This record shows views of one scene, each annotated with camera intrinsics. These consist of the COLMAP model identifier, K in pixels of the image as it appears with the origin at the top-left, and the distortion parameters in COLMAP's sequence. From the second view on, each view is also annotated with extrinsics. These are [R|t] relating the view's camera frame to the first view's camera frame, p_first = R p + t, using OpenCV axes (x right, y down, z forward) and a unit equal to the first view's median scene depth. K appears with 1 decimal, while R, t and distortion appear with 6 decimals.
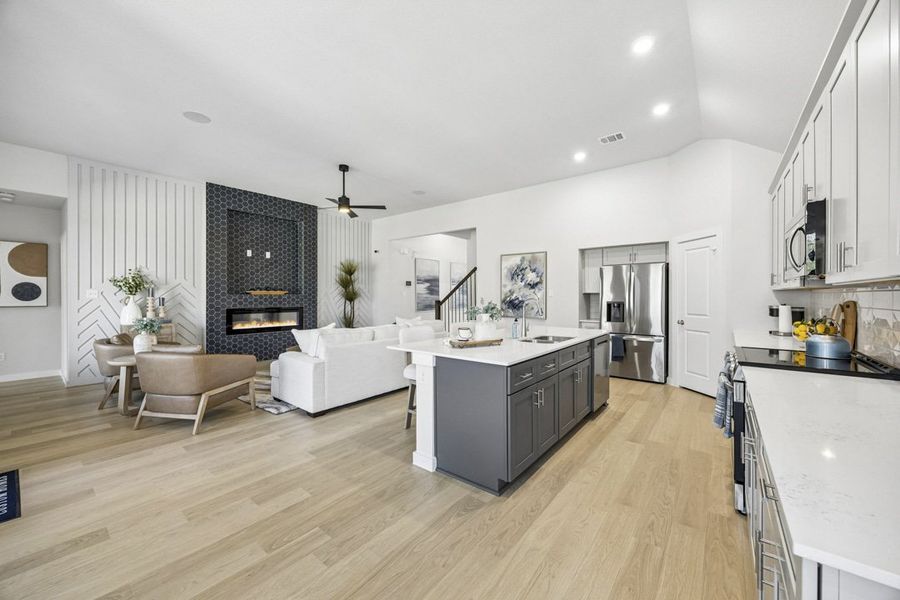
lens RADIAL K [[343.2, 0, 447.2], [0, 343.2, 297.2], [0, 0, 1]] dist [-0.001252, -0.000330]
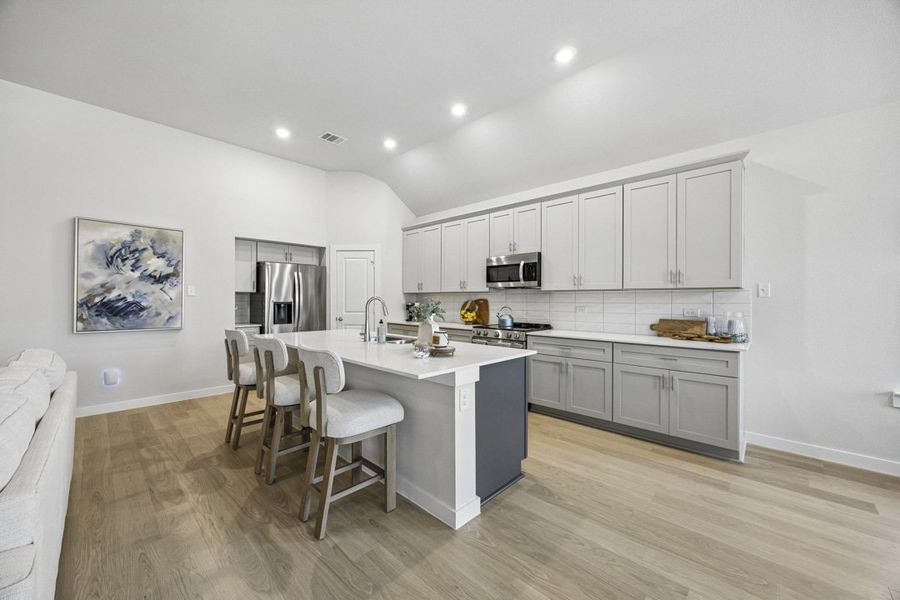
lens RADIAL K [[341.4, 0, 447.7], [0, 341.4, 299.4], [0, 0, 1]] dist [0.000616, 0.000360]
pose [[0.087808, 0.000836, 0.996137, -0.332221], [-0.000109, 1.000000, -0.000830, 0.005635], [-0.996137, -0.000036, 0.087808, 0.396929]]
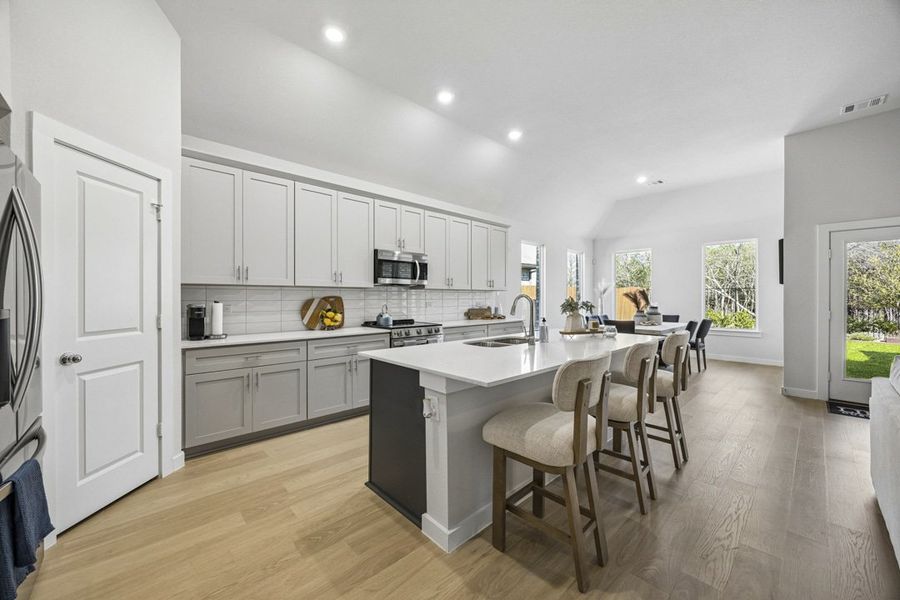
lens RADIAL K [[343.2, 0, 447.2], [0, 343.2, 297.2], [0, 0, 1]] dist [-0.001252, -0.000330]
pose [[-0.989835, -0.000712, 0.142221, 0.165739], [-0.000031, 0.999989, 0.004786, 0.002648], [-0.142222, 0.004733, -0.989823, 0.977855]]
